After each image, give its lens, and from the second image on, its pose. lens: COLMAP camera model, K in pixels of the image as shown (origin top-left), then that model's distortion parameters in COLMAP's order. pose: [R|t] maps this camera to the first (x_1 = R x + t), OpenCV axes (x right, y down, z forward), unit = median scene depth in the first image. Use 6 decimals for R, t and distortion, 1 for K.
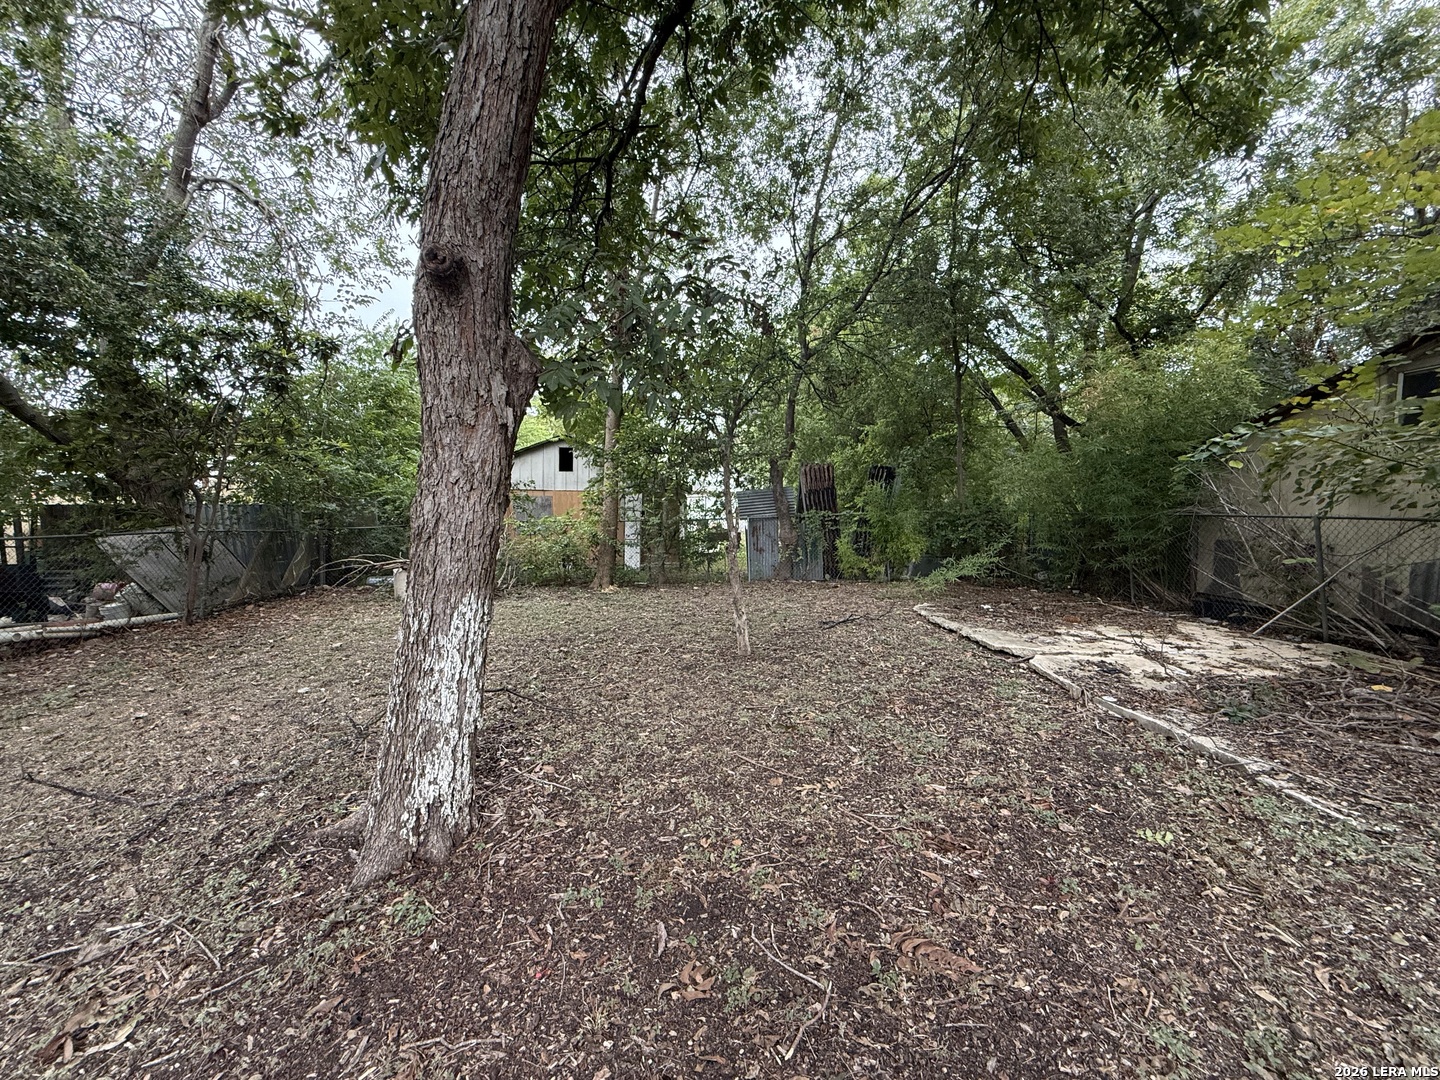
lens RADIAL K [[569.9, 0, 715.1], [0, 569.9, 538.4], [0, 0, 1]] dist [0.002804, -0.000717]
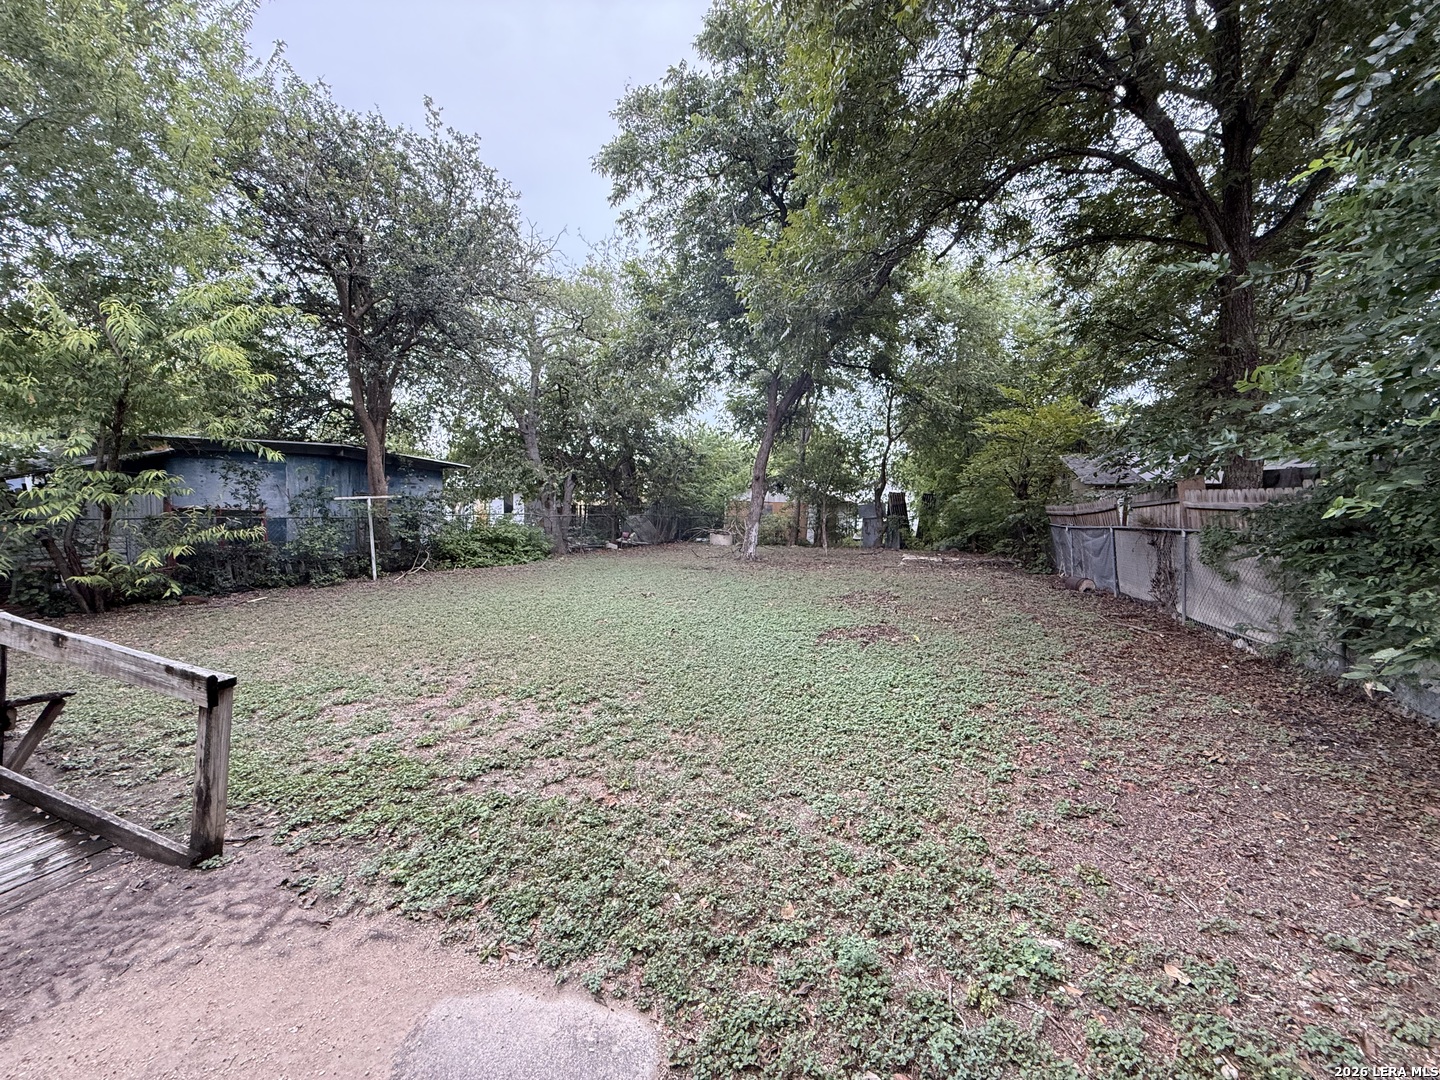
lens RADIAL K [[569.9, 0, 715.1], [0, 569.9, 538.4], [0, 0, 1]] dist [0.002804, -0.000717]
pose [[0.926936, 0.043362, -0.372706, 0.336283], [-0.045432, 0.998962, 0.003233, 0.056749], [0.372459, 0.013936, 0.927944, -1.131289]]
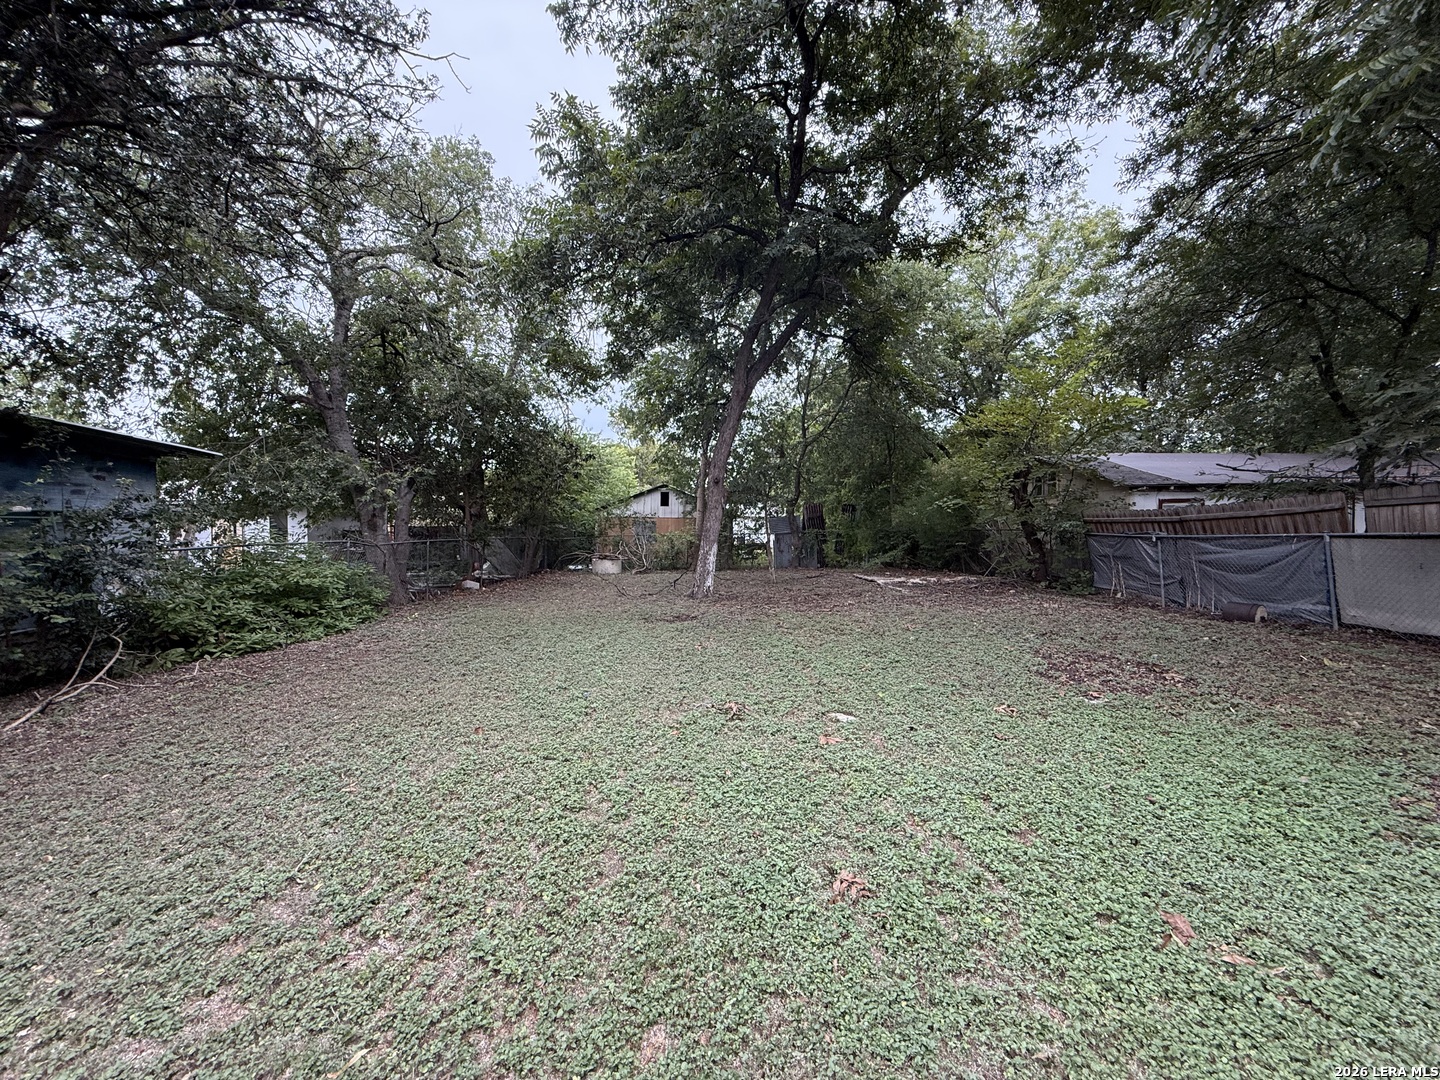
lens RADIAL K [[569.9, 0, 715.1], [0, 569.9, 538.4], [0, 0, 1]] dist [0.002804, -0.000717]
pose [[0.999149, 0.000237, -0.041248, -0.055500], [-0.001769, 0.999310, -0.037105, 0.046772], [0.041211, 0.037147, 0.998460, -0.787432]]
